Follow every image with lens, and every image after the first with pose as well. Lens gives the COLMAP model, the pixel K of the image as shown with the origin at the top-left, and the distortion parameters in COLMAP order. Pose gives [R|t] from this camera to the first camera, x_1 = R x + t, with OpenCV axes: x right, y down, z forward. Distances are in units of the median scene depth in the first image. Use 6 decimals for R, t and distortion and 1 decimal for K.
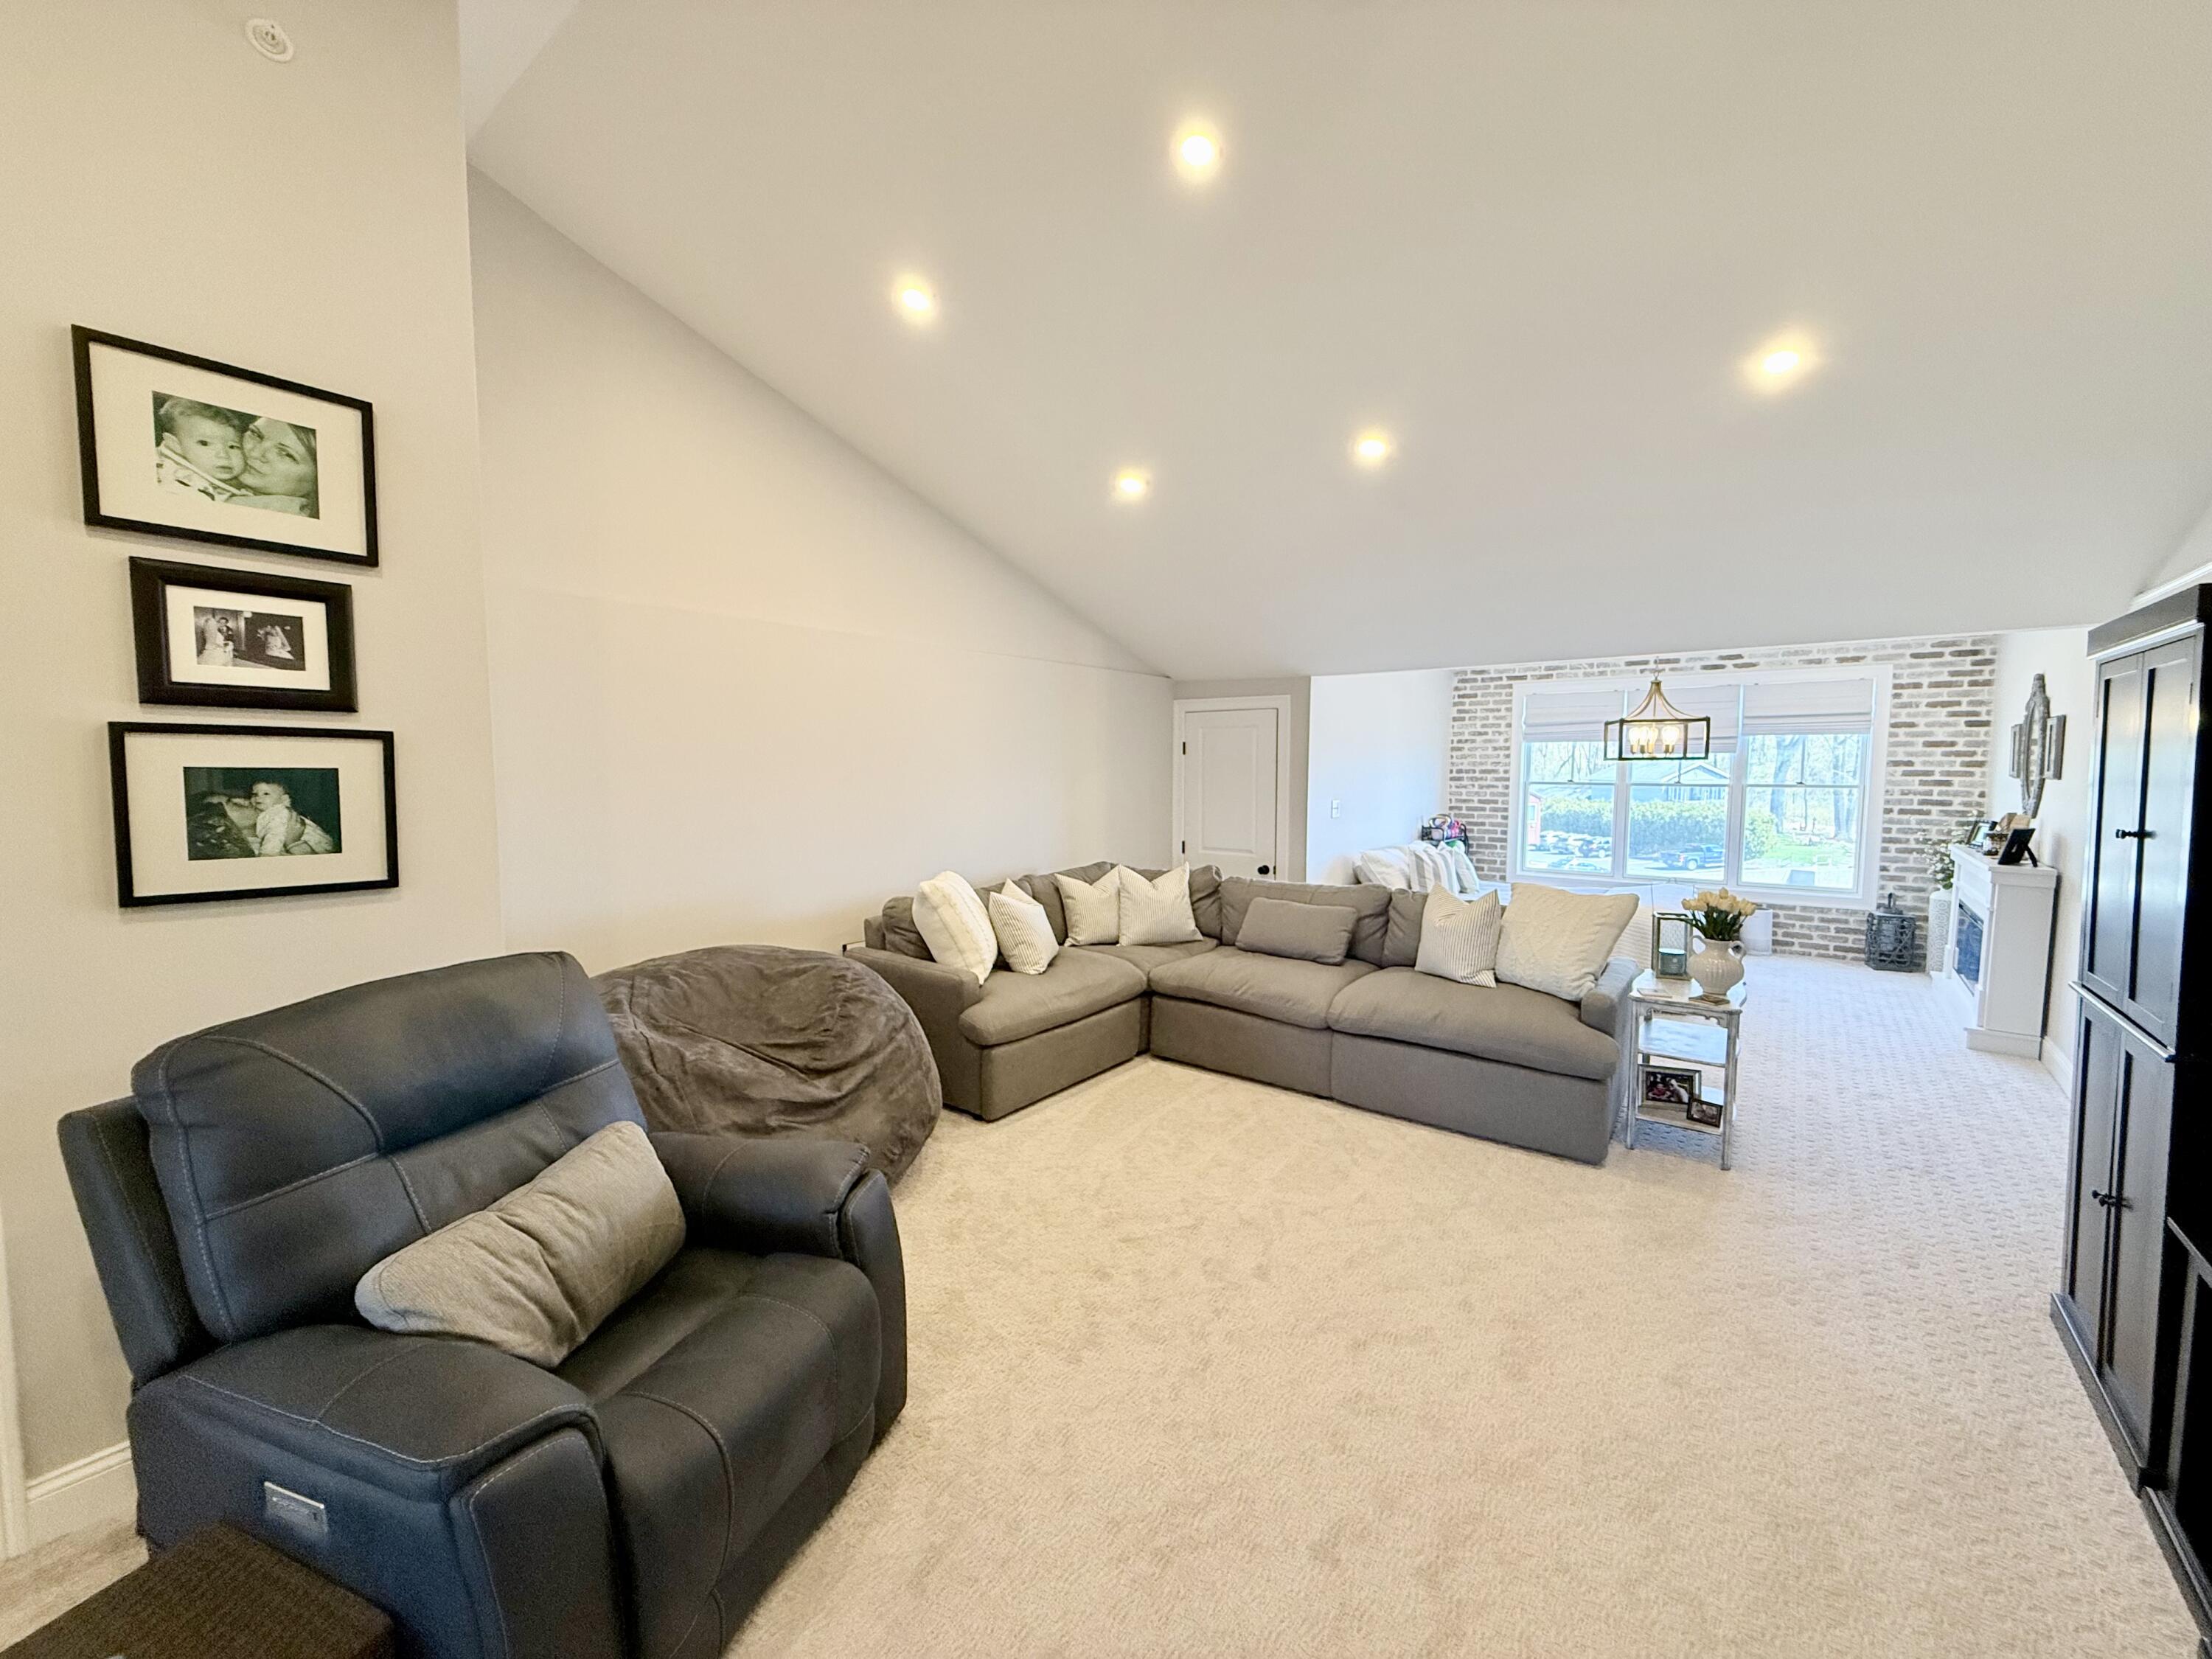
lens RADIAL K [[877.3, 0, 1100.3], [0, 877.3, 832.0], [0, 0, 1]] dist [0.002350, 0.000037]
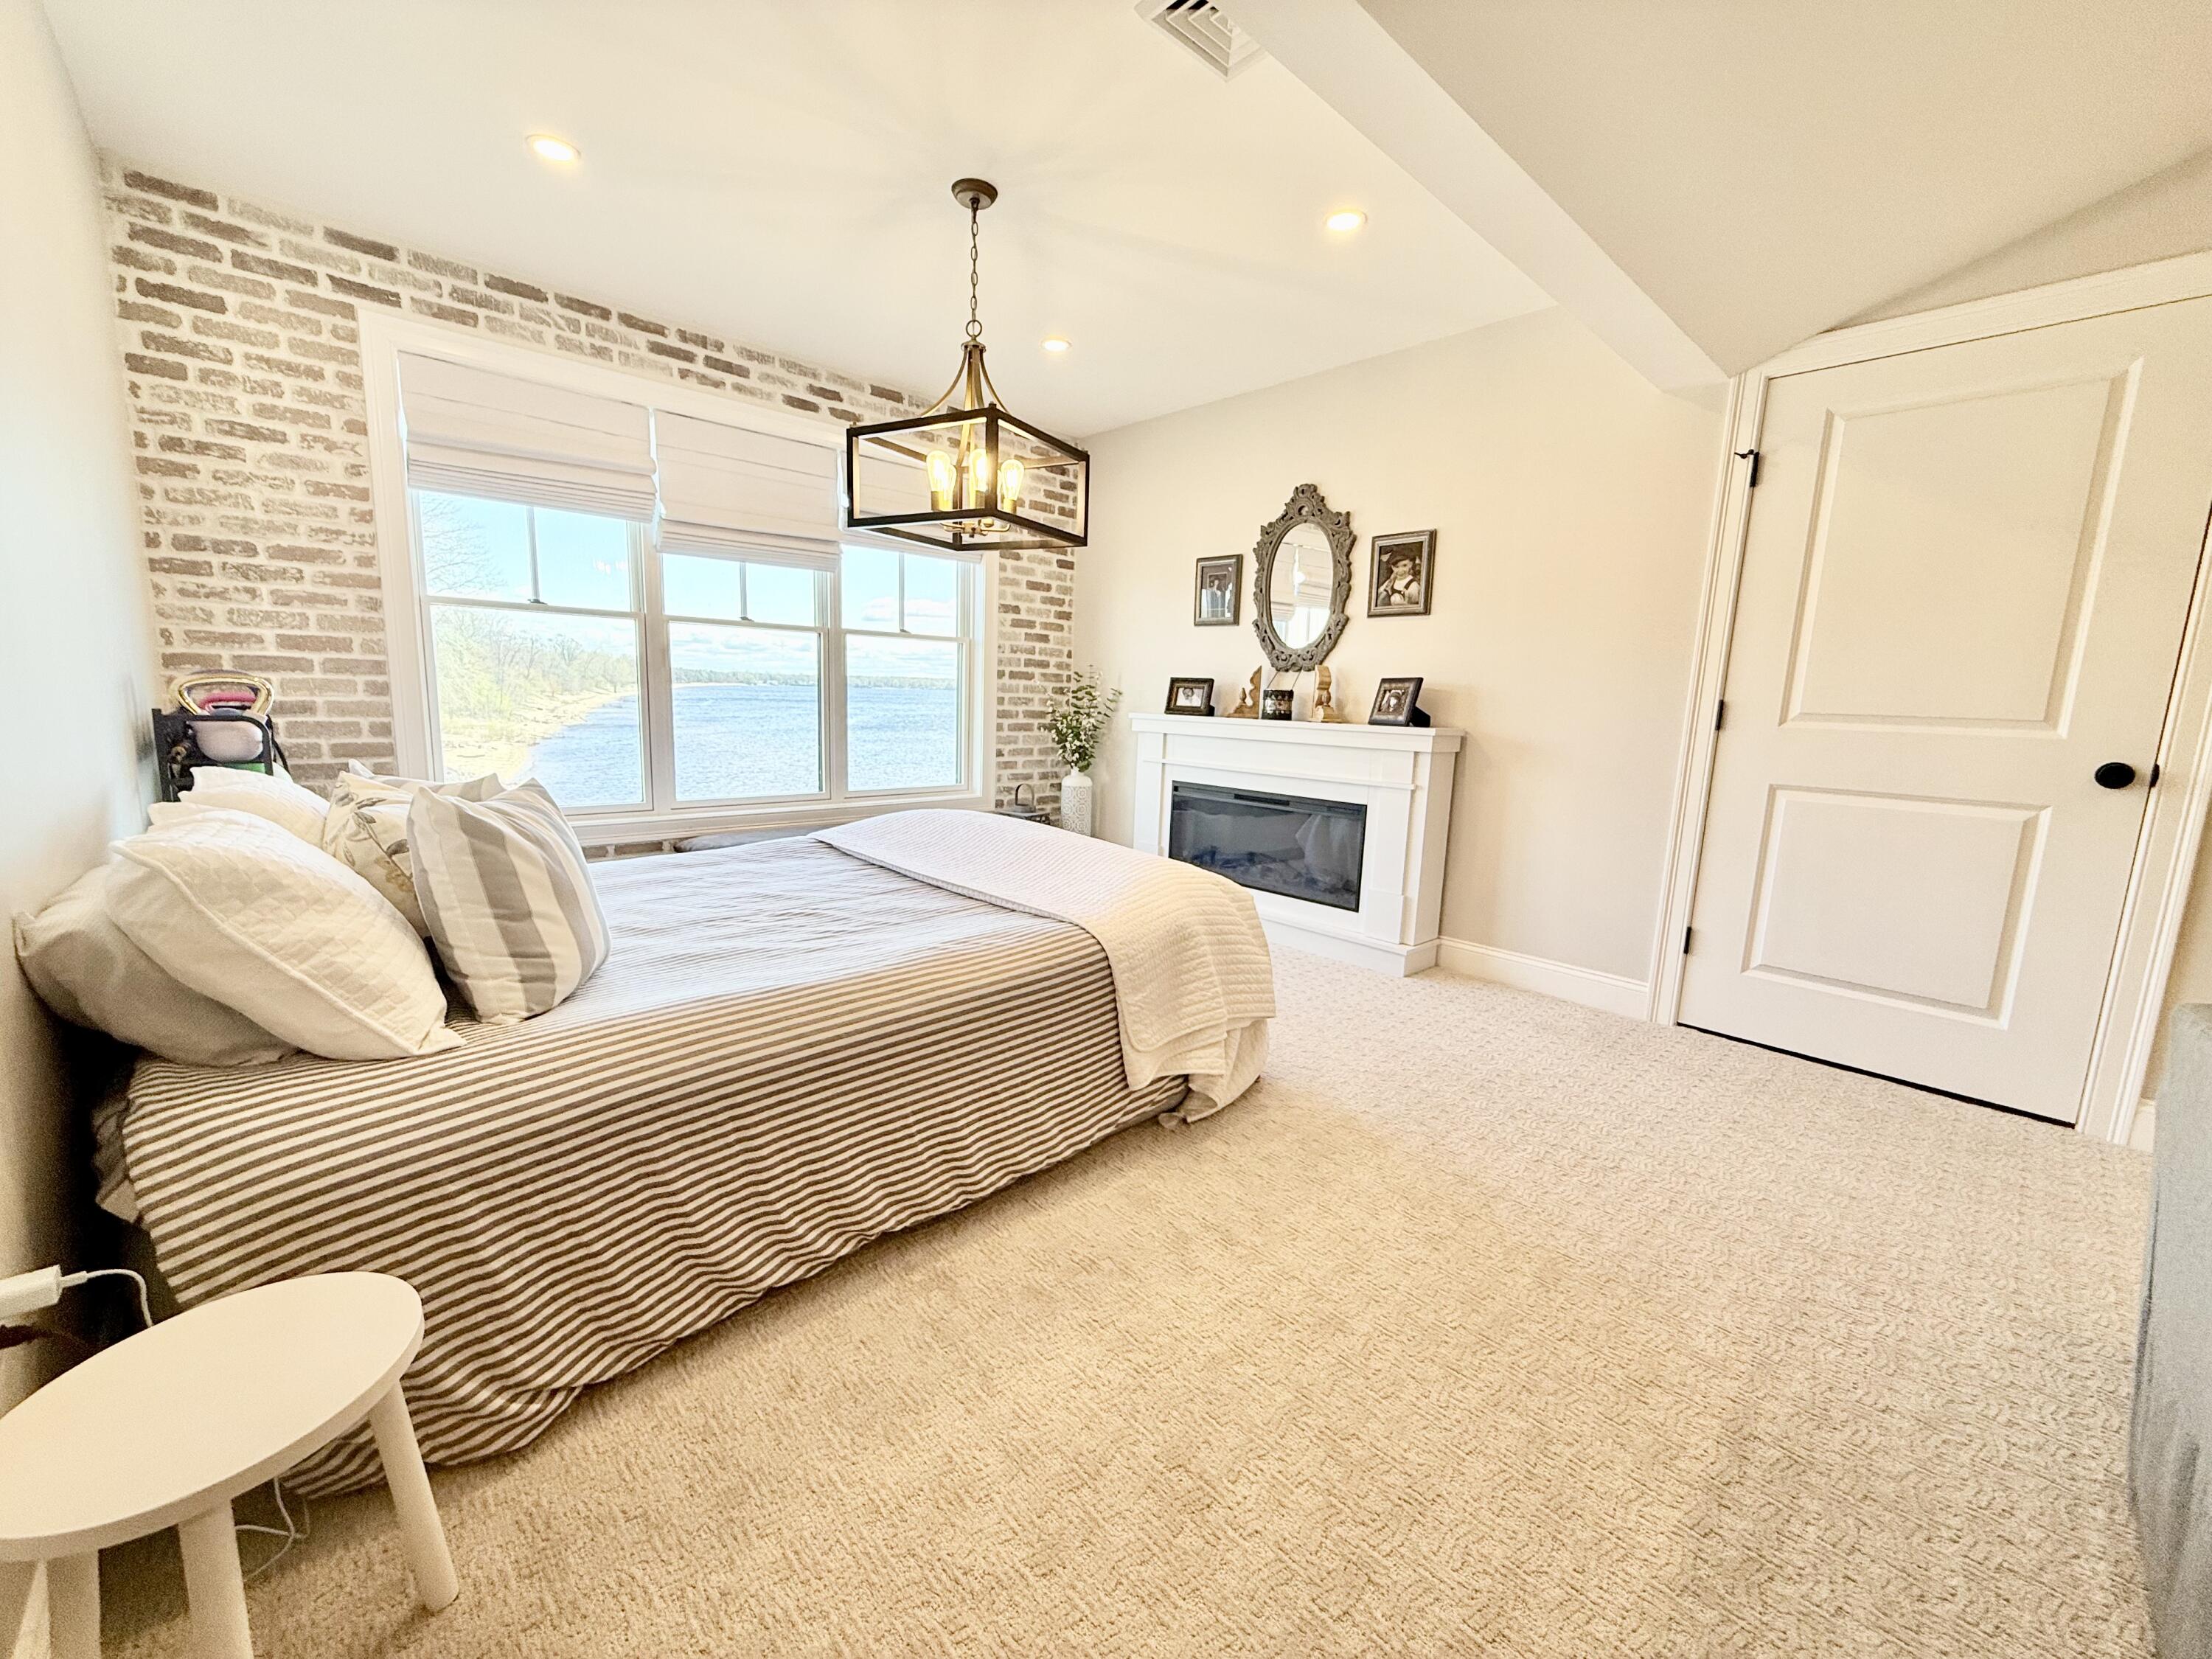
lens RADIAL K [[877.3, 0, 1100.3], [0, 877.3, 832.0], [0, 0, 1]] dist [0.002350, 0.000037]
pose [[0.157139, -0.150447, 0.976050, 0.170936], [0.043870, 0.988416, 0.145290, 0.003660], [-0.986602, 0.019989, 0.161919, 0.801110]]
